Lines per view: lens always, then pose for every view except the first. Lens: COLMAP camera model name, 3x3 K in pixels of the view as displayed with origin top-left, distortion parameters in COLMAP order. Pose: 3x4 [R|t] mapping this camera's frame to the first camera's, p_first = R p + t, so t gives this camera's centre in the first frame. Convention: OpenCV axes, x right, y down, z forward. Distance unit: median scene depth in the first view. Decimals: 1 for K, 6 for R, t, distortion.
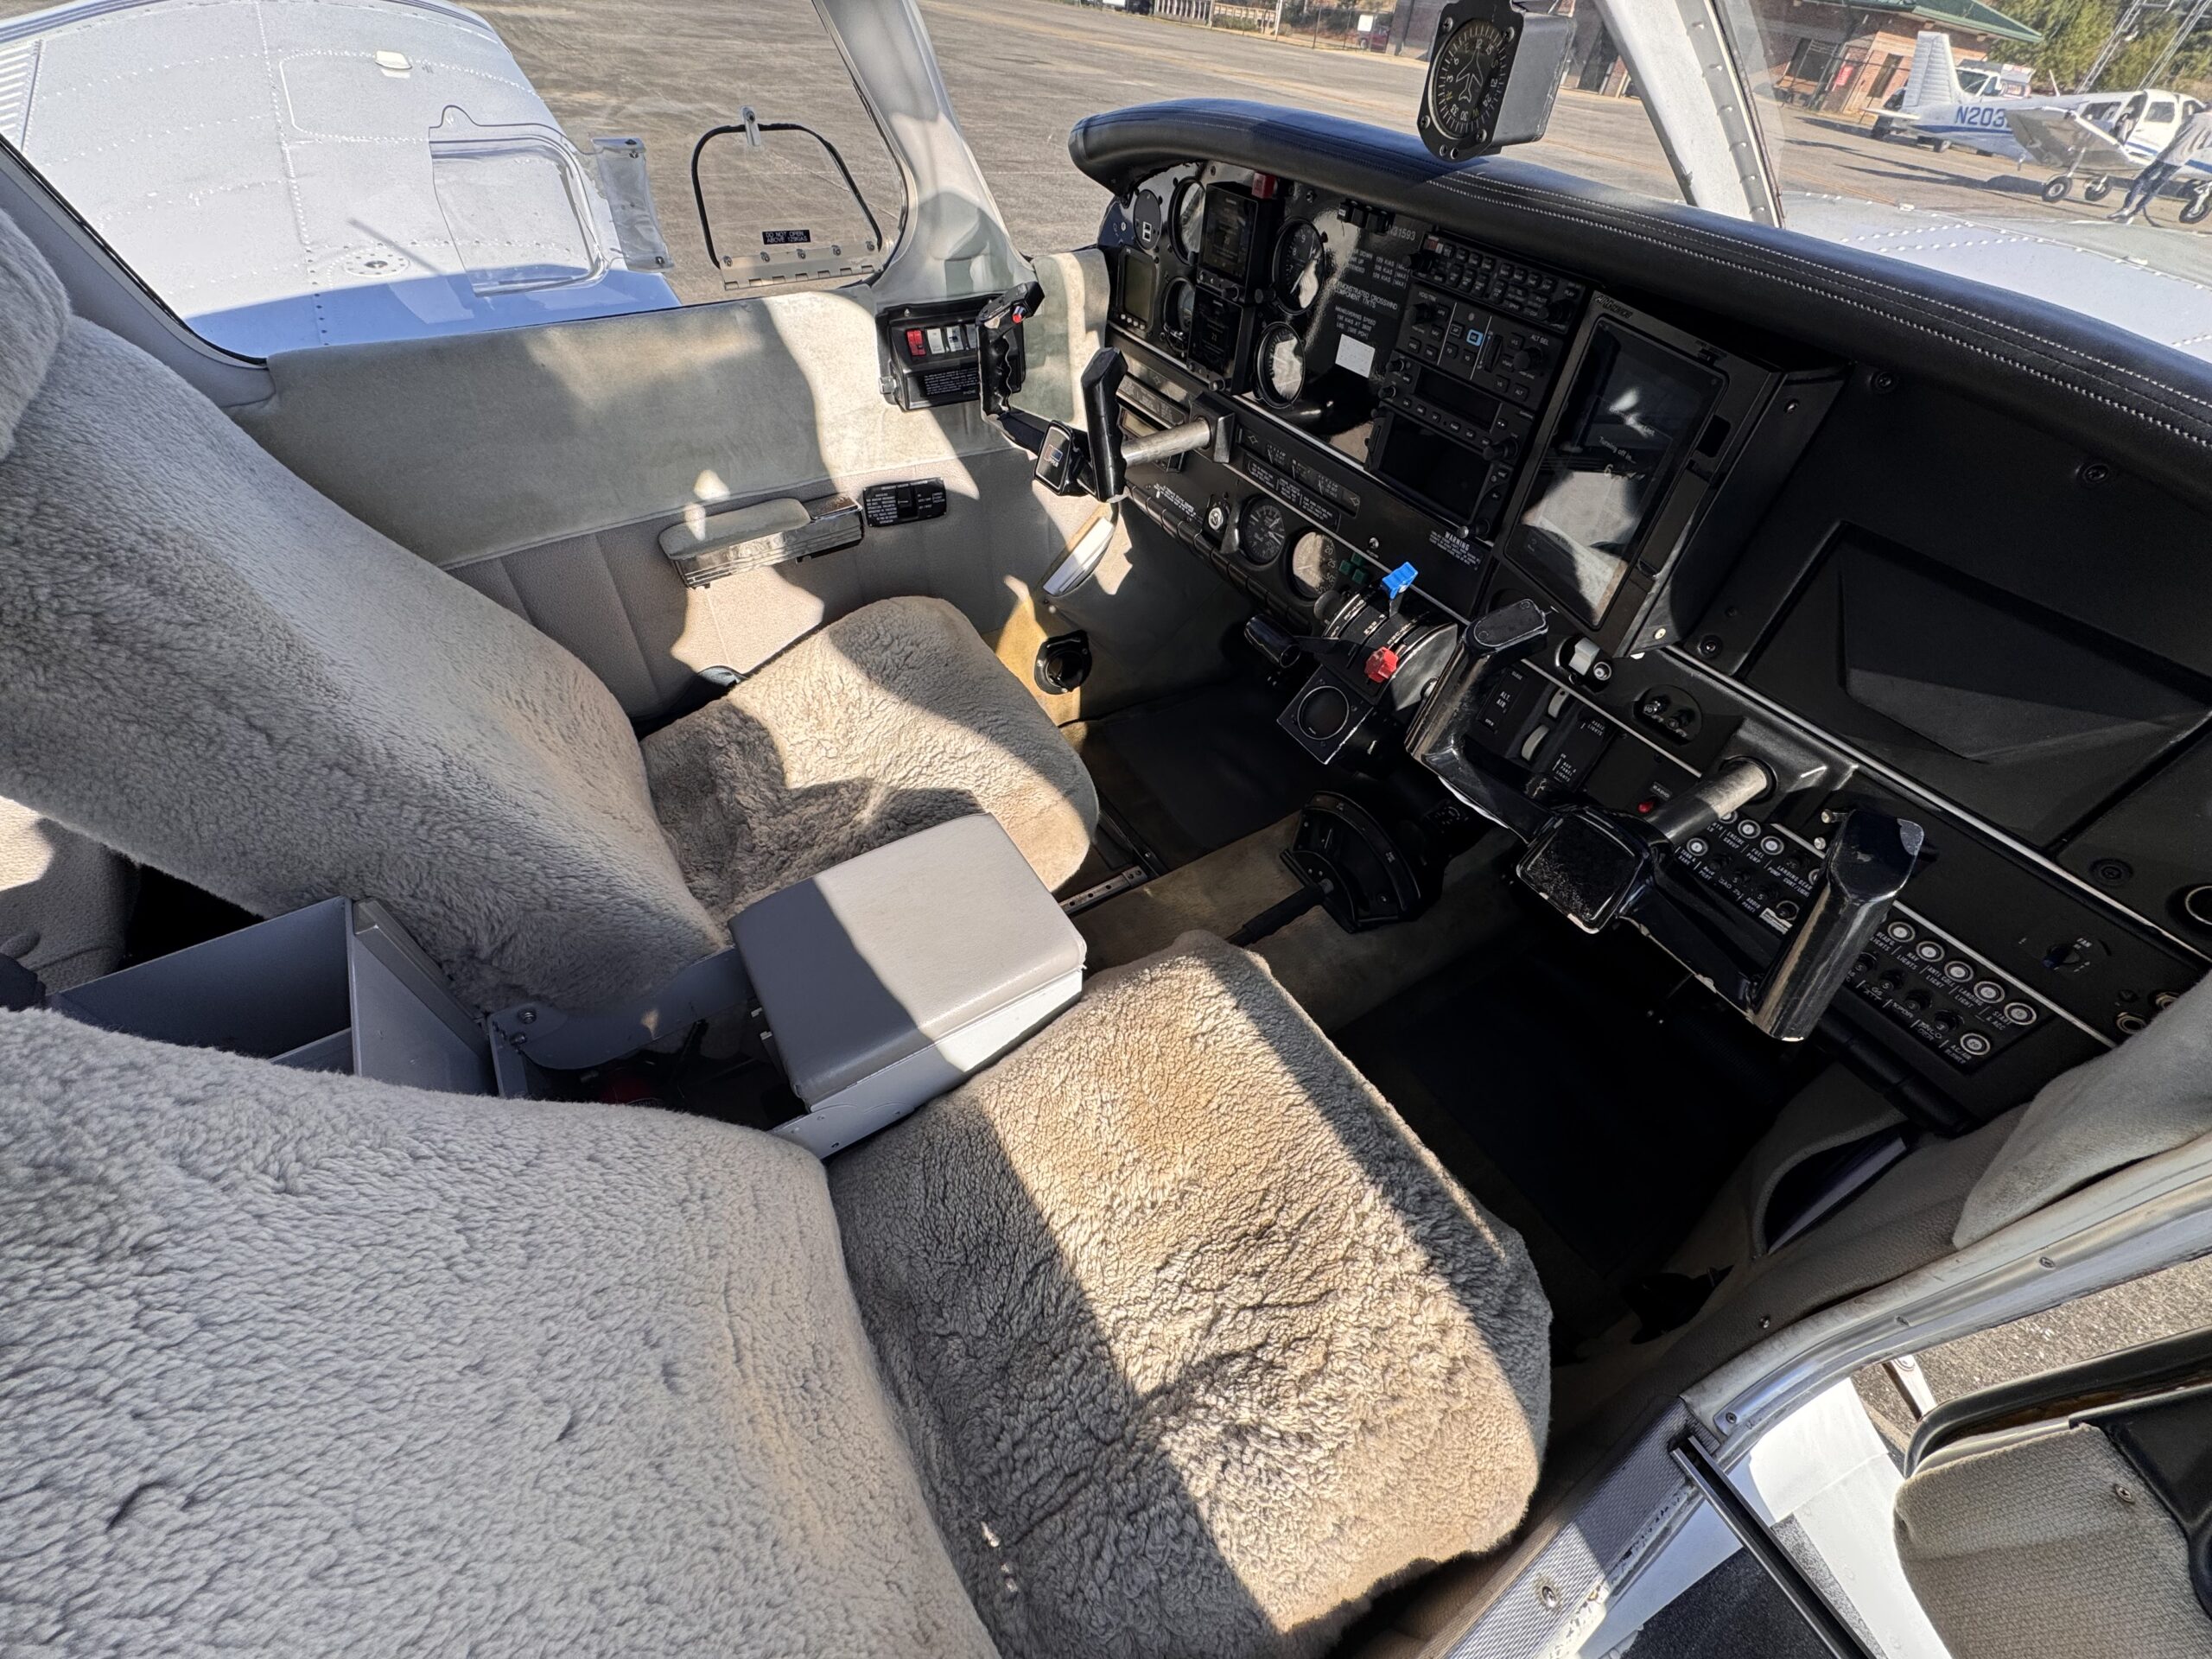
lens RADIAL K [[884.3, 0, 1105.5], [0, 884.3, 838.2], [0, 0, 1]] dist [-0.000485, 0.000079]
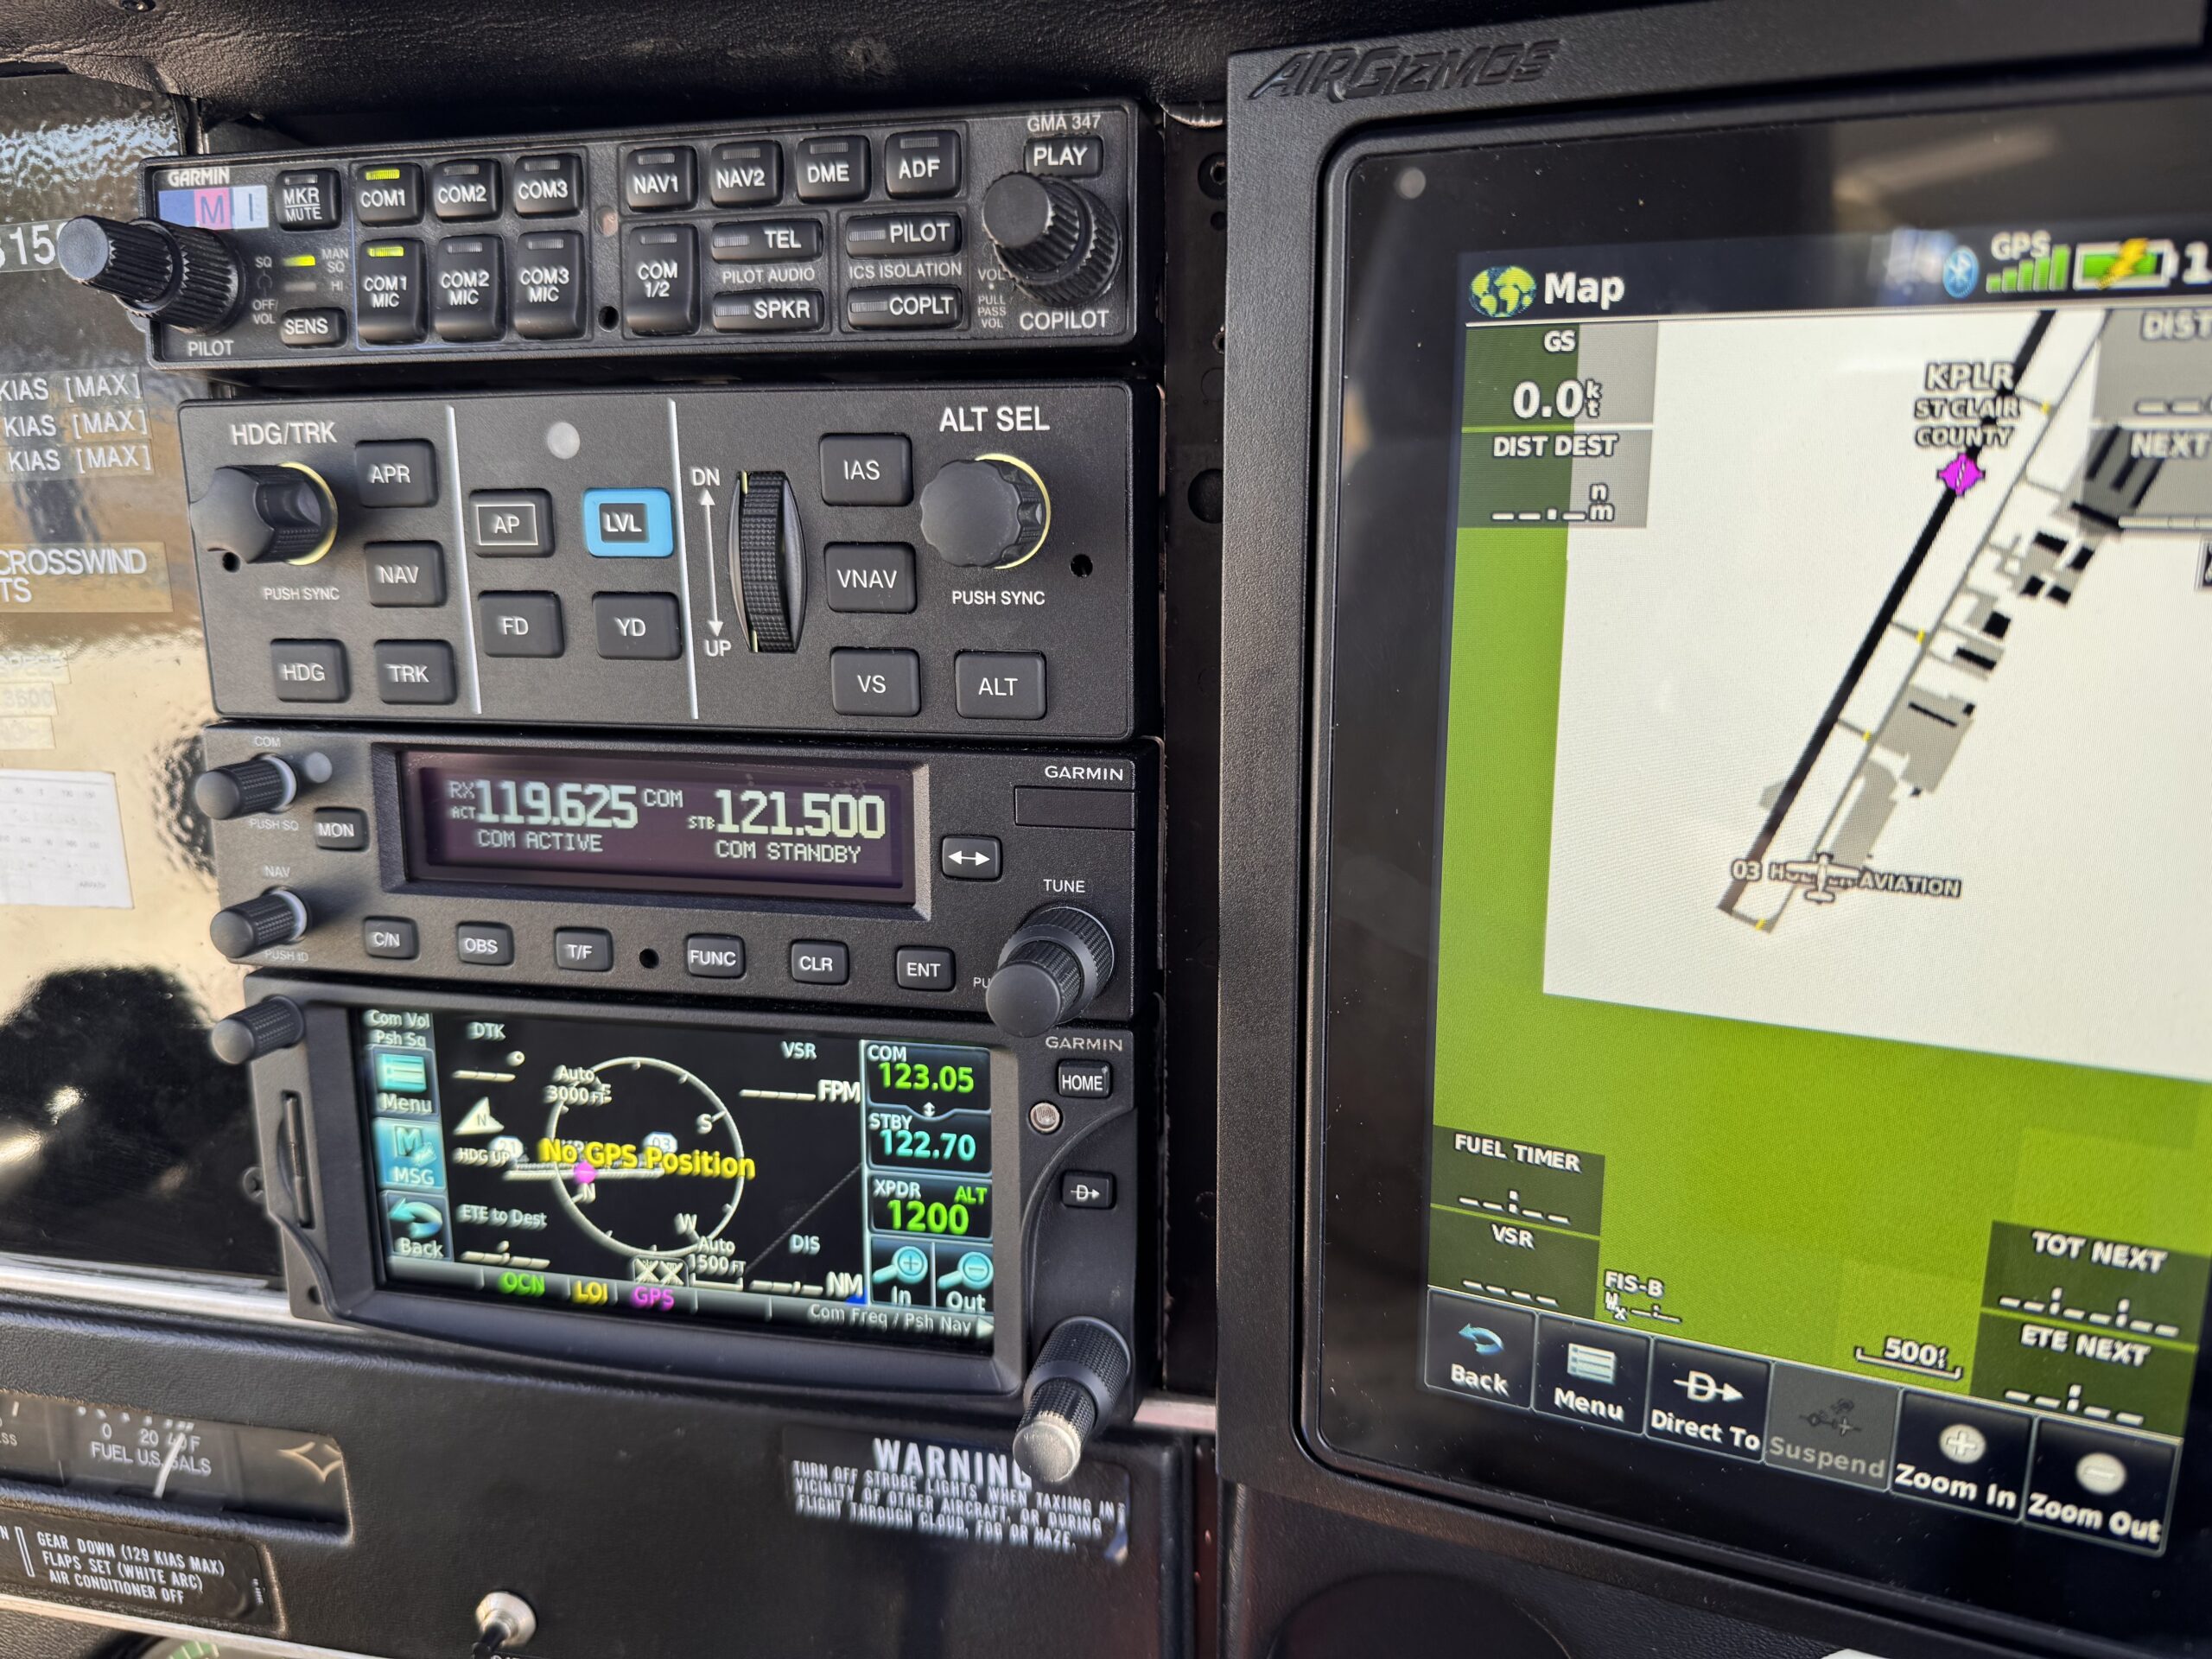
lens RADIAL K [[1549.3, 0, 1106.0], [0, 1549.3, 829.5], [0, 0, 1]] dist [0.037185, -0.040456]
pose [[0.704064, -0.200002, 0.681391, 0.171184], [0.546656, 0.765102, -0.340273, -0.238333], [-0.453278, 0.612060, 0.648013, 0.530457]]
